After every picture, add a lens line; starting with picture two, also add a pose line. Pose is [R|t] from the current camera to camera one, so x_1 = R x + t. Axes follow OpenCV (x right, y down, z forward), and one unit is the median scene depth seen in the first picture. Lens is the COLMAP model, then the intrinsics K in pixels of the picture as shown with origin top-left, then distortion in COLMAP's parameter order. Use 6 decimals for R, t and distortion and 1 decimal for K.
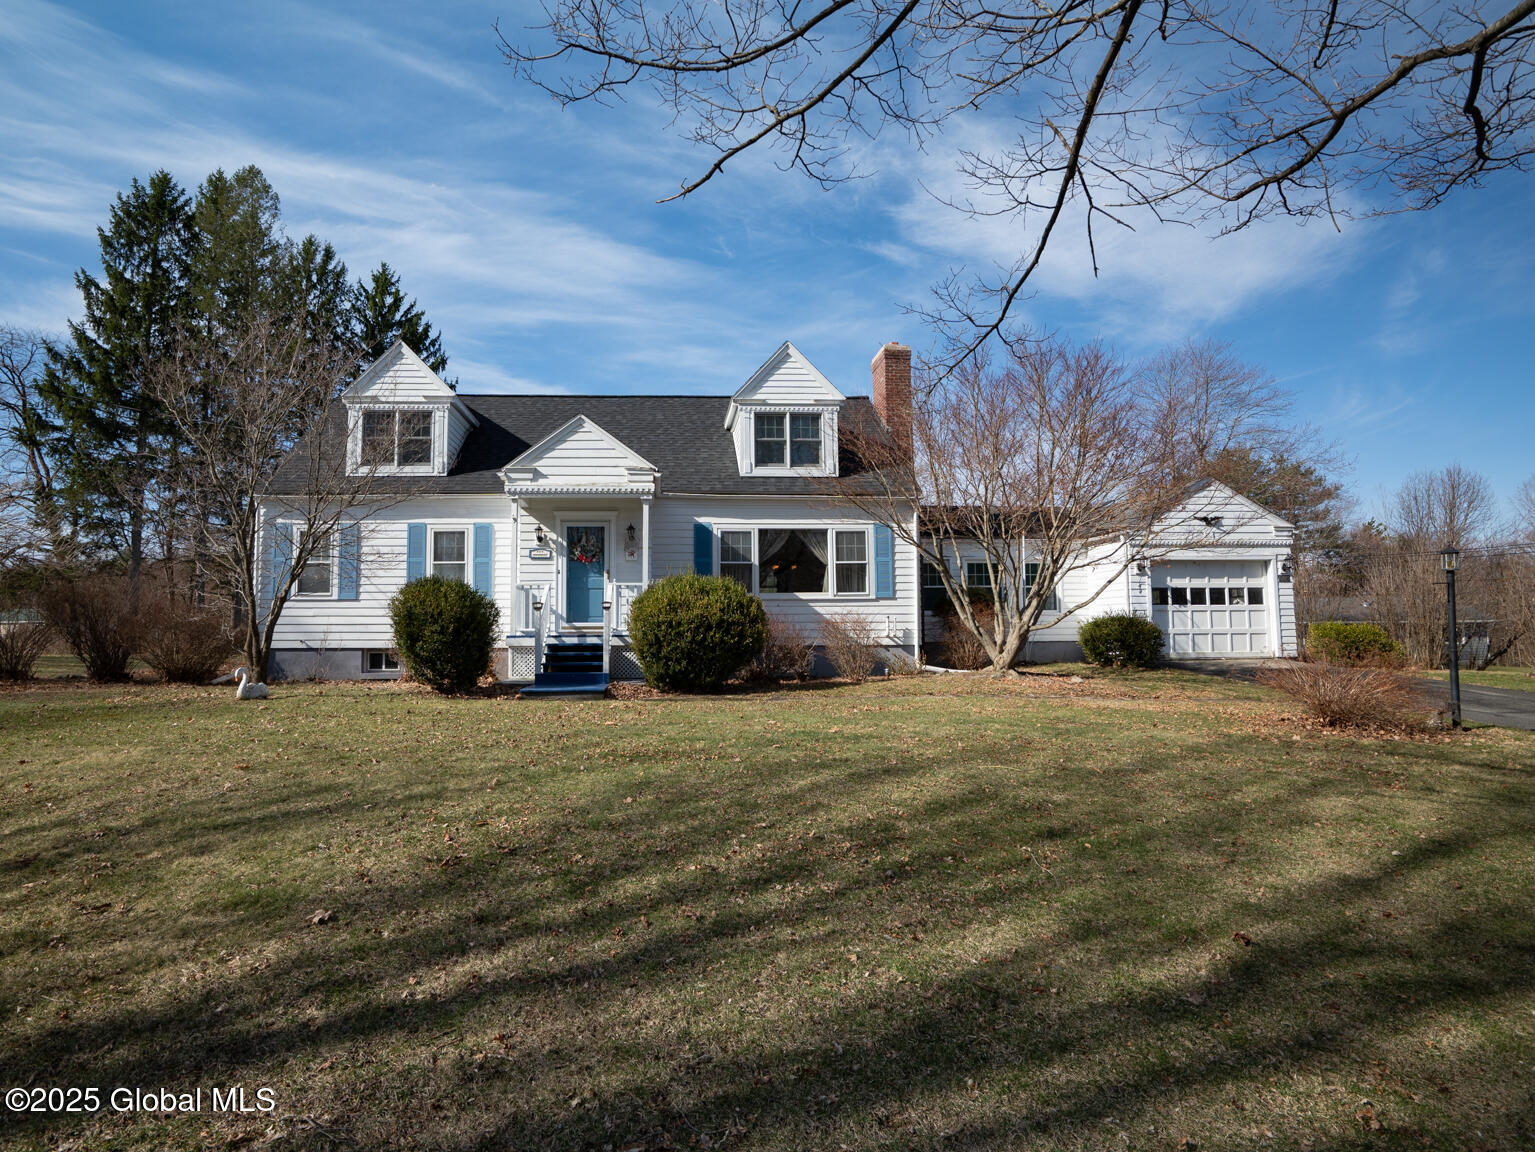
lens RADIAL K [[715.0, 0, 767.4], [0, 715.0, 620.5], [0, 0, 1]] dist [-0.052586, 0.015488]
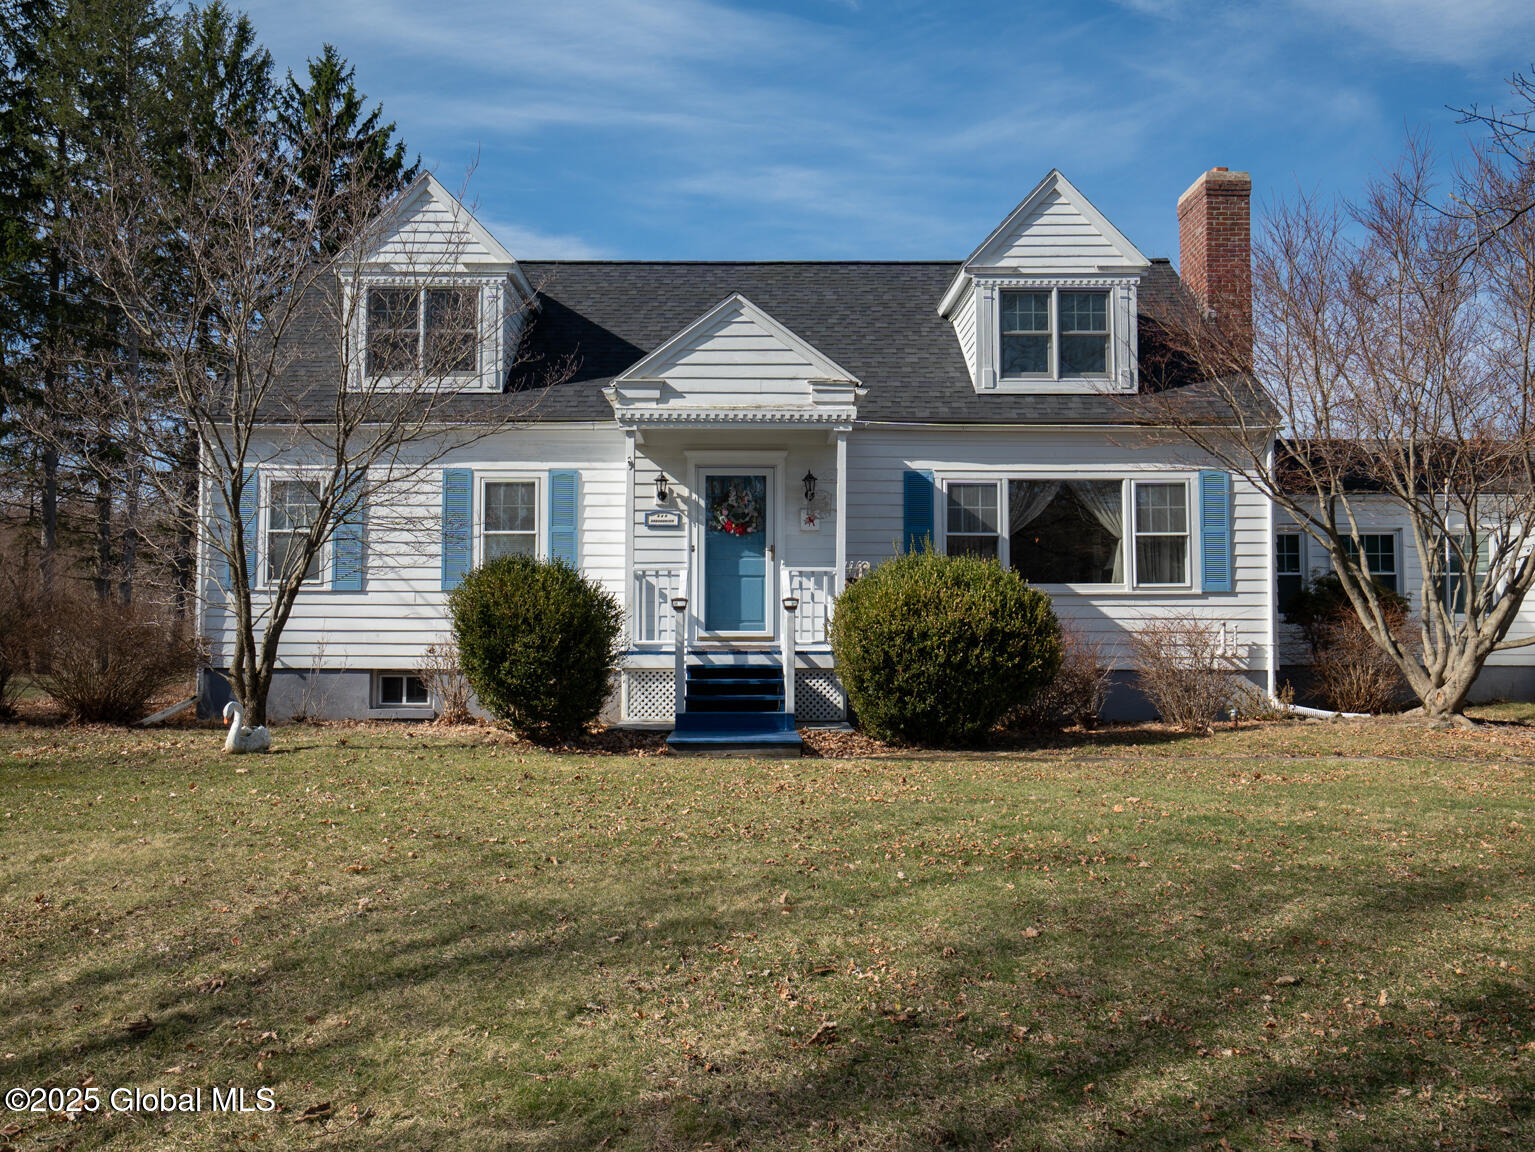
lens RADIAL K [[1152.2, 0, 767.3], [0, 1152.2, 616.5], [0, 0, 1]] dist [-0.003483, 0.002825]
pose [[0.998363, 0.005853, -0.056903, -0.170118], [-0.006051, 0.999976, -0.003316, -0.006224], [0.056882, 0.003655, 0.998374, 0.001094]]
